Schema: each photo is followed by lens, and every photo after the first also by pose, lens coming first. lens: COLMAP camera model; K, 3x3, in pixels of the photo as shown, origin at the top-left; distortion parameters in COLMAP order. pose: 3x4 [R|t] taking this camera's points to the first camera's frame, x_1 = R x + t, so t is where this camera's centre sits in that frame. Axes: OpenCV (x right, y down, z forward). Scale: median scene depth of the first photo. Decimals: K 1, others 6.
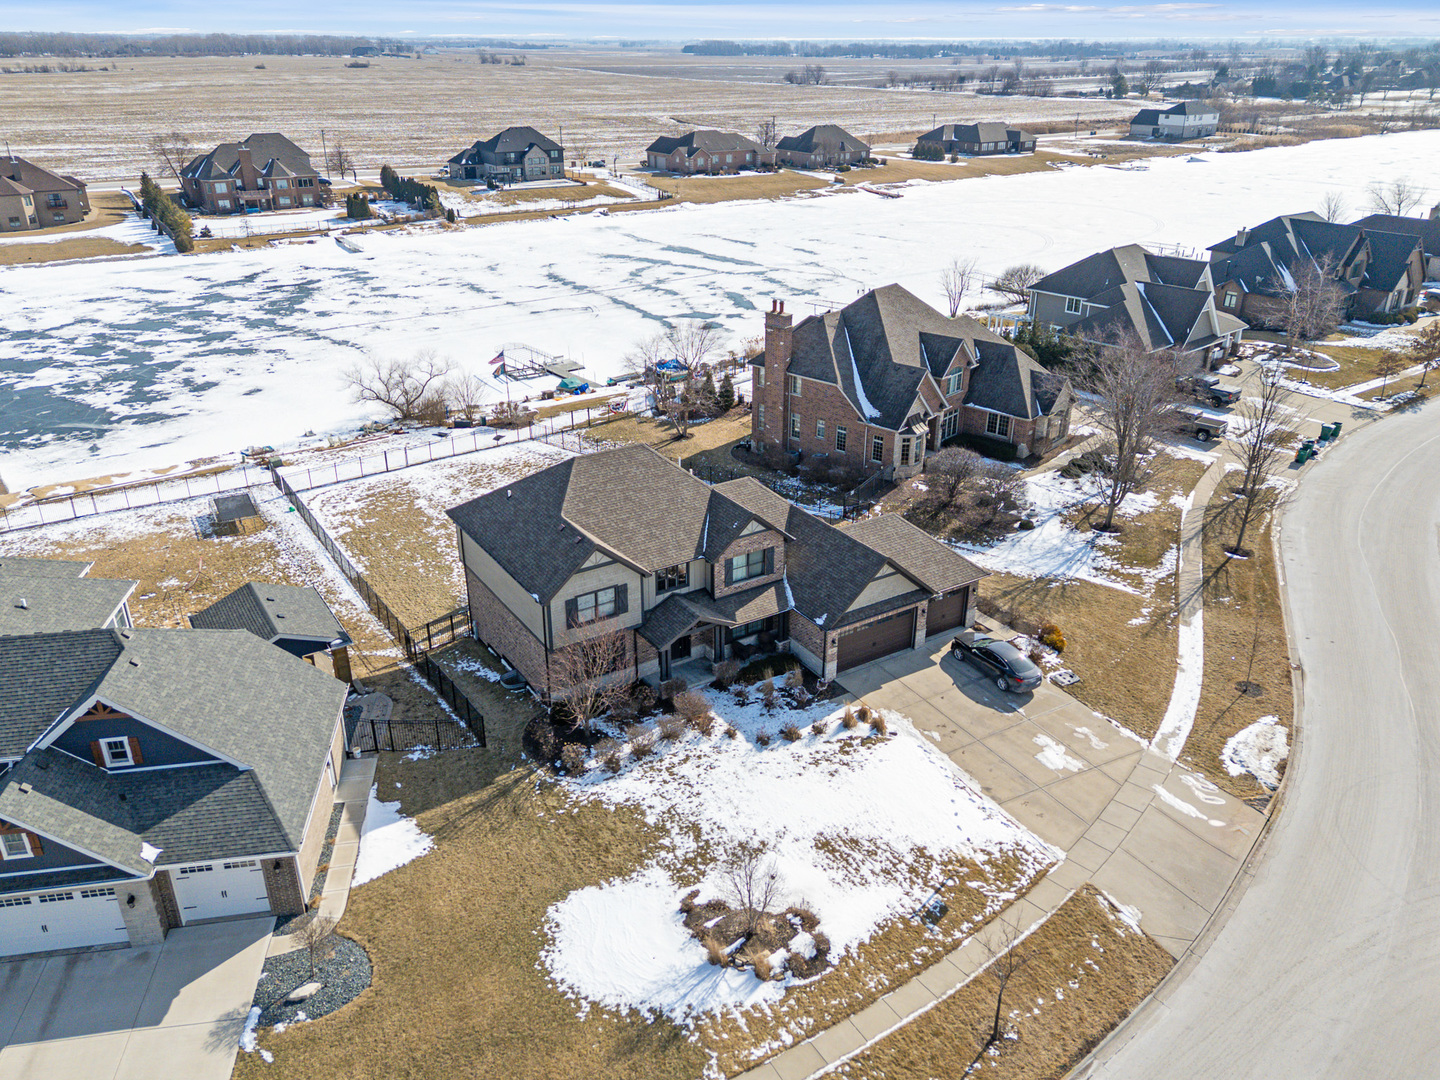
lens RADIAL K [[1077.2, 0, 717.5], [0, 1077.2, 534.9], [0, 0, 1]] dist [0.087383, -0.077764]
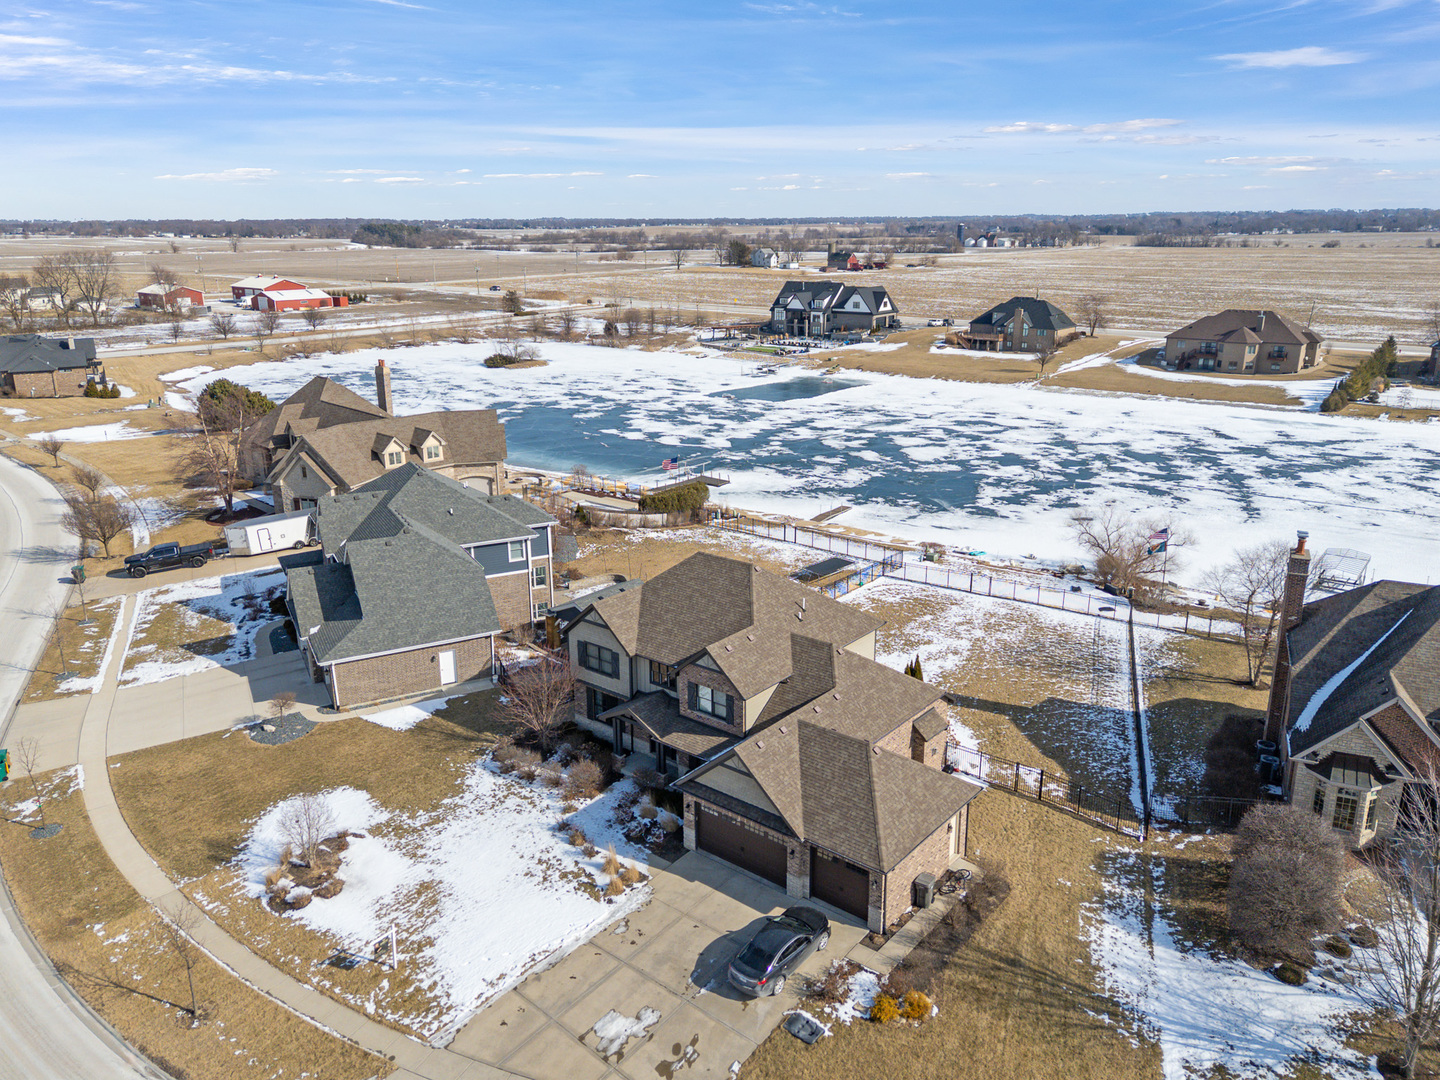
lens RADIAL K [[1064.9, 0, 720.0], [0, 1064.9, 540.0], [0, 0, 1]] dist [0.076961, -0.058795]
pose [[0.310284, 0.271252, -0.911124, 0.906699], [-0.387470, 0.911290, 0.139348, -0.253598], [0.868096, 0.309796, 0.387861, 0.596583]]
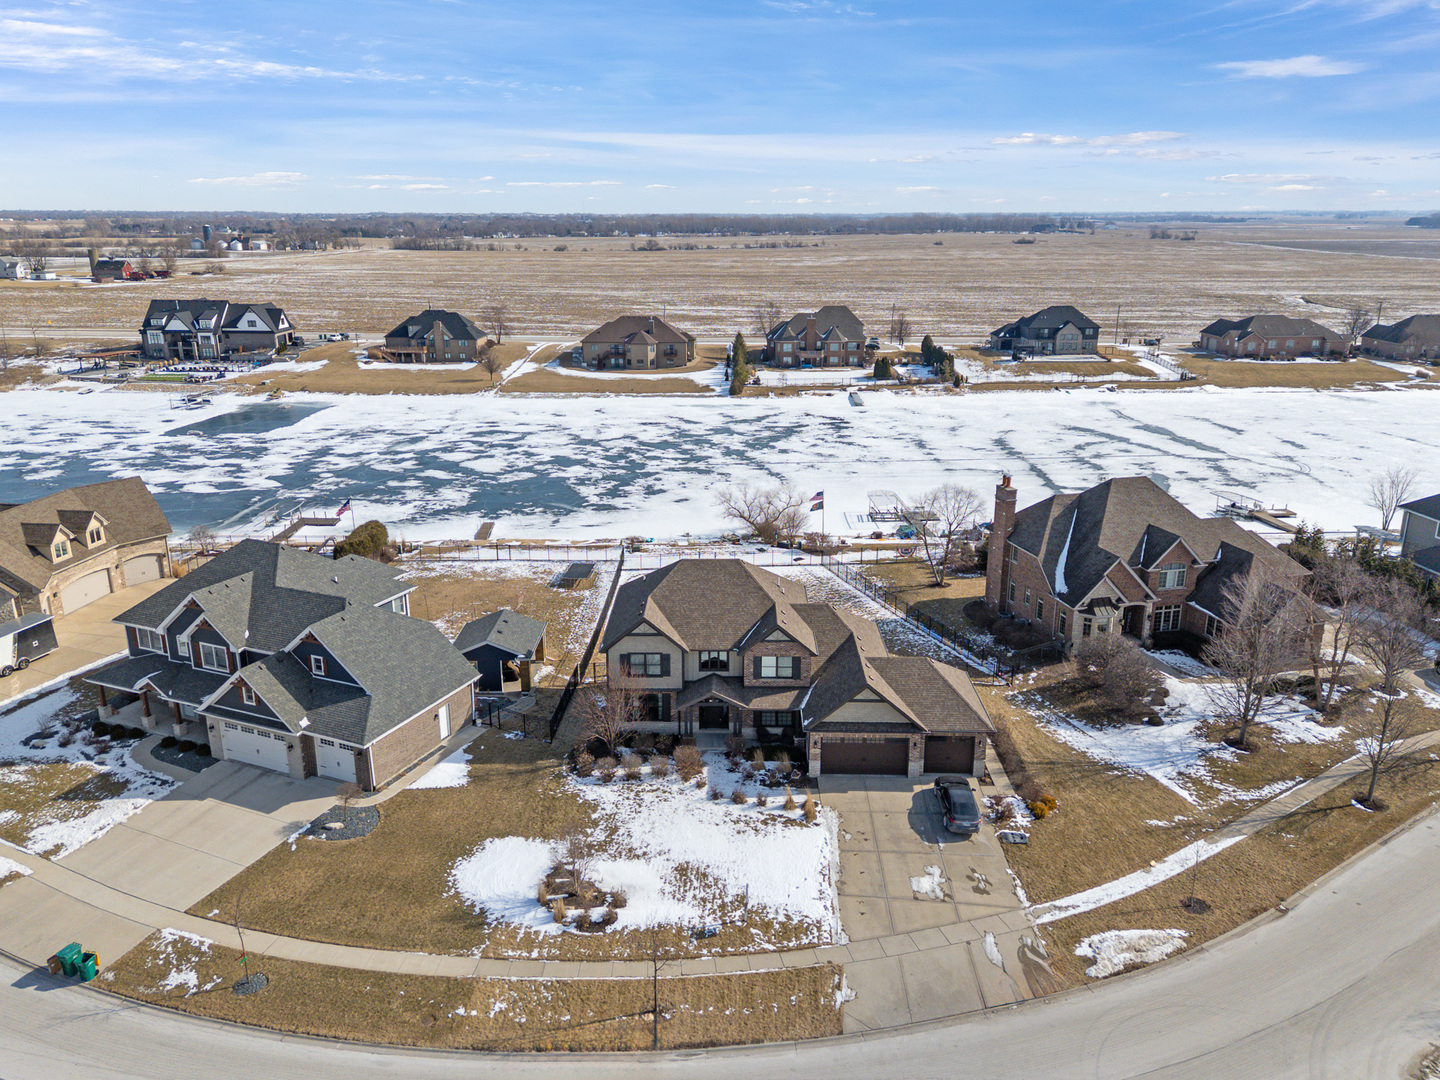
lens RADIAL K [[1077.2, 0, 717.5], [0, 1077.2, 534.9], [0, 0, 1]] dist [0.087383, -0.077764]
pose [[0.833476, 0.155810, -0.530132, 0.626851], [-0.227671, 0.971031, -0.072552, -0.015180], [0.503471, 0.181166, 0.844805, -0.122596]]
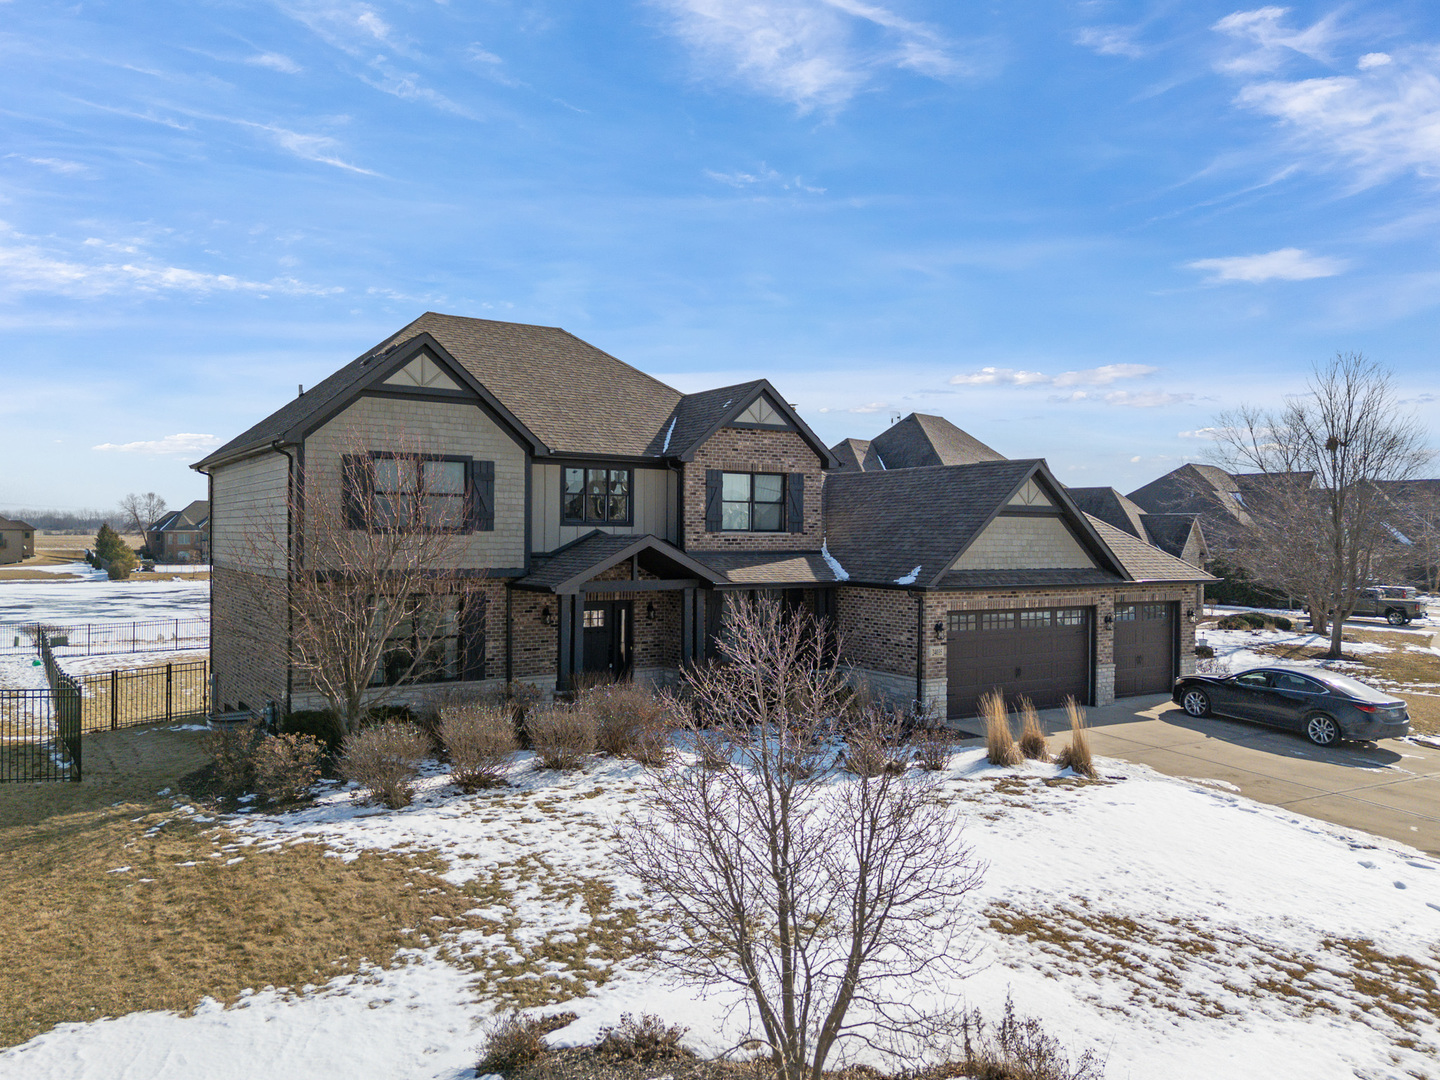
lens RADIAL K [[1077.2, 0, 717.5], [0, 1077.2, 534.9], [0, 0, 1]] dist [0.087383, -0.077764]
pose [[0.999973, 0.007067, 0.002083, 0.011327], [-0.005564, 0.909663, -0.415311, 0.258107], [-0.004830, 0.415288, 0.909677, 0.564674]]
